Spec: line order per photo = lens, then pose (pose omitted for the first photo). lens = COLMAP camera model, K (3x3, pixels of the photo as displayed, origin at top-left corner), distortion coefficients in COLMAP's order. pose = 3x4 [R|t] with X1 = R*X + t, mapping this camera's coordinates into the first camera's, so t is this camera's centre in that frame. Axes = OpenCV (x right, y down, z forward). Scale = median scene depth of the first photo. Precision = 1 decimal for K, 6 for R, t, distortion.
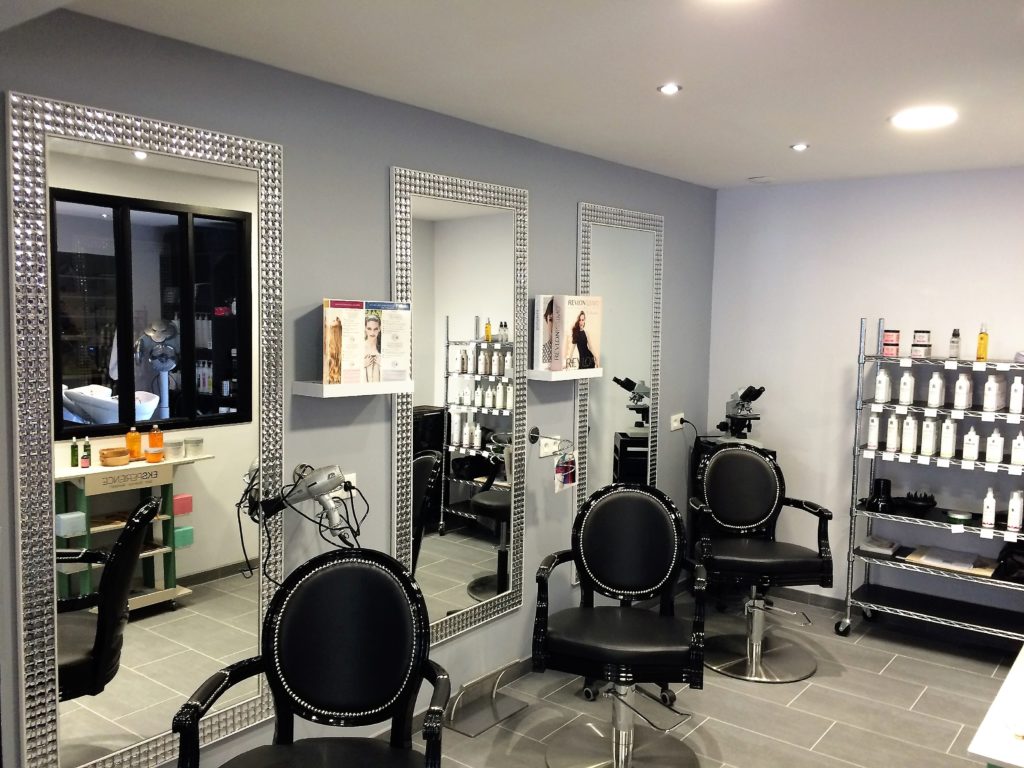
lens RADIAL K [[890.7, 0, 511.5], [0, 890.7, 384.8], [0, 0, 1]] dist [0.019933, 0.002297]
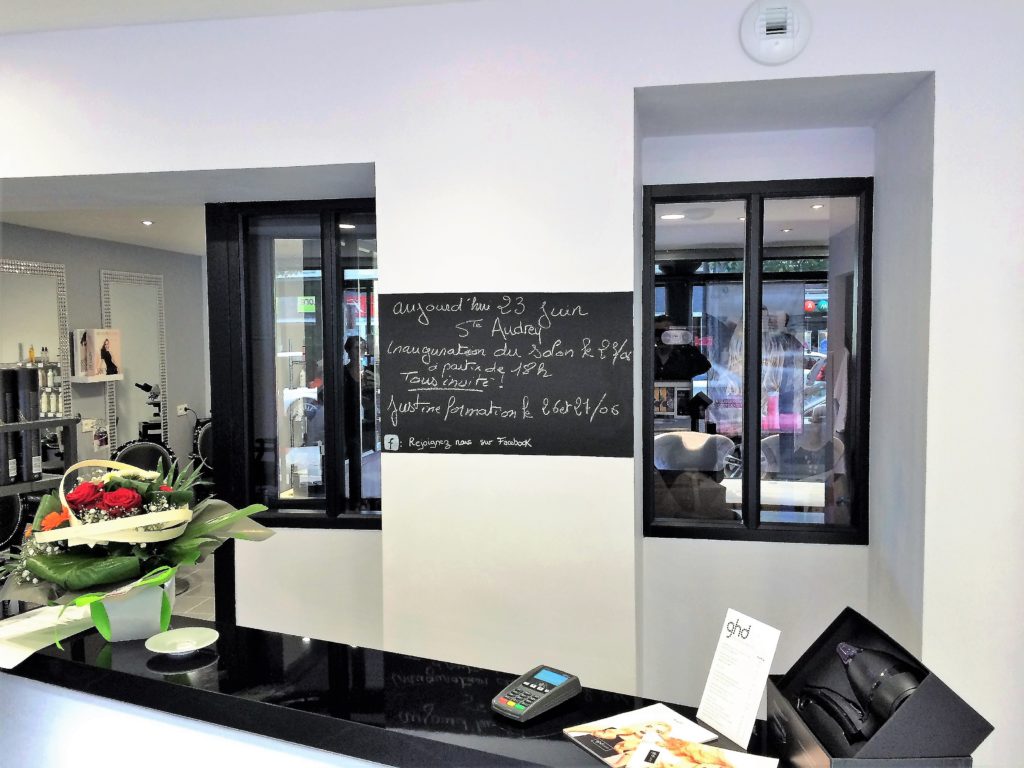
lens RADIAL K [[890.7, 0, 510.6], [0, 890.7, 381.7], [0, 0, 1]] dist [0.019933, 0.002297]
pose [[0.880332, -0.050297, 0.471683, -0.043332], [0.061263, 0.998090, -0.007909, 0.050913], [-0.470385, 0.035859, 0.881733, -0.747877]]
